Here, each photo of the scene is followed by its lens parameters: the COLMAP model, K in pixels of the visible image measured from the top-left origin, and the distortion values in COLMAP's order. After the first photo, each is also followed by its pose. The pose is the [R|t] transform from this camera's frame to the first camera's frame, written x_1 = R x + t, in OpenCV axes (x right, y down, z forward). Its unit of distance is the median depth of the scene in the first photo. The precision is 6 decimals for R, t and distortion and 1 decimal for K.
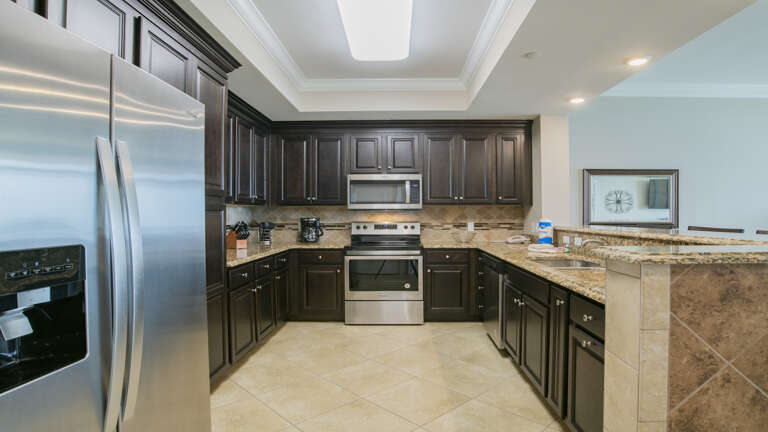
lens RADIAL K [[423.2, 0, 380.8], [0, 423.2, 213.5], [0, 0, 1]] dist [-0.049632, 0.011346]
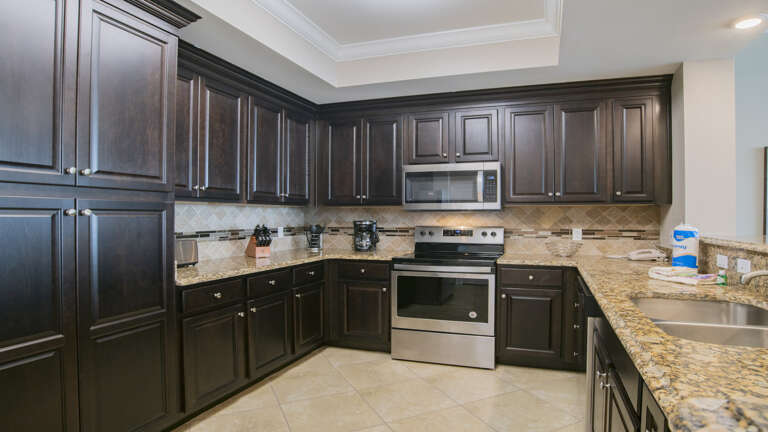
lens RADIAL K [[423.2, 0, 391.0], [0, 423.2, 222.7], [0, 0, 1]] dist [-0.049632, 0.011346]
pose [[0.954233, 0.007985, -0.298957, 0.134166], [-0.002932, 0.999845, 0.017346, -0.000289], [0.299049, -0.015675, 0.954109, 0.244571]]
